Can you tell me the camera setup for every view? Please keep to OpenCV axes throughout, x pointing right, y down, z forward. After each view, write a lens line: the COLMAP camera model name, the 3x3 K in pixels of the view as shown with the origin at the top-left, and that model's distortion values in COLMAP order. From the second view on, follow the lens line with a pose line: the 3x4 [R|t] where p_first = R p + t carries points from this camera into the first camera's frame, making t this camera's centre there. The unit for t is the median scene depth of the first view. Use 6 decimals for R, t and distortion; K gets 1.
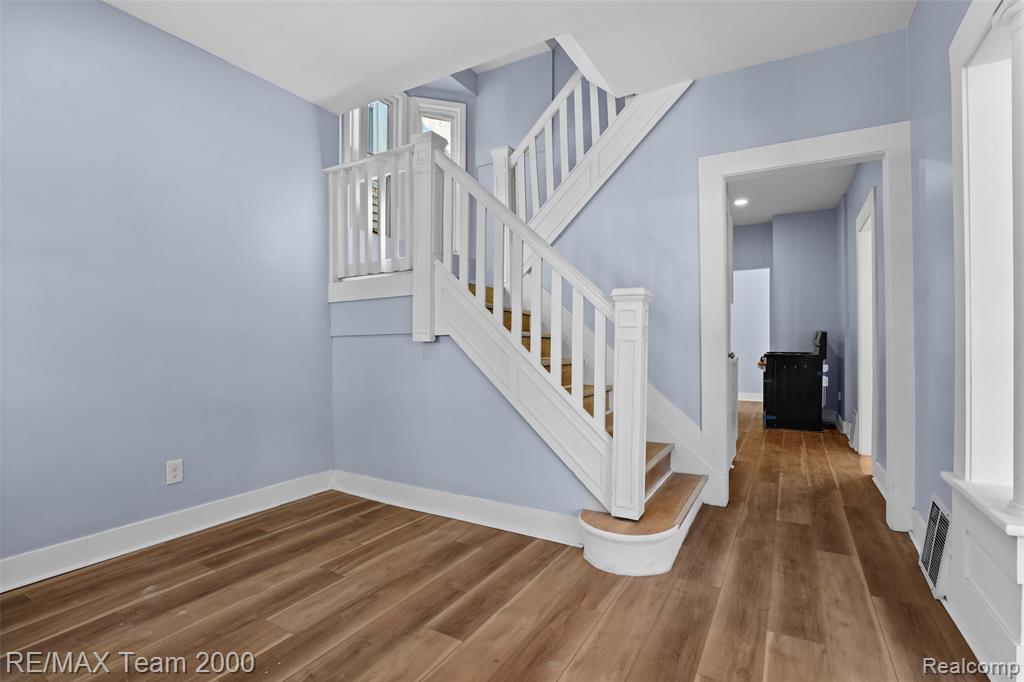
lens RADIAL K [[484.1, 0, 511.7], [0, 484.1, 349.2], [0, 0, 1]] dist [-0.032377, 0.001759]
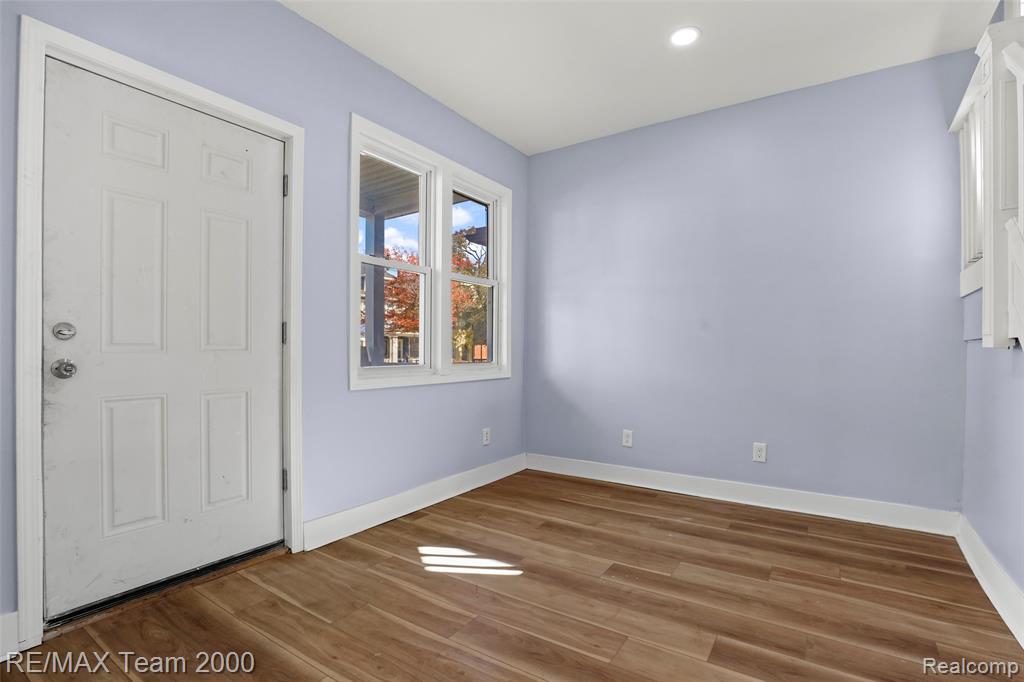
lens RADIAL K [[484.1, 0, 511.7], [0, 484.1, 349.2], [0, 0, 1]] dist [-0.032377, 0.001759]
pose [[-0.066727, 0.009037, -0.997730, 0.608397], [-0.016988, 0.999804, 0.010192, -0.012138], [0.997627, 0.017630, -0.066560, 0.464374]]
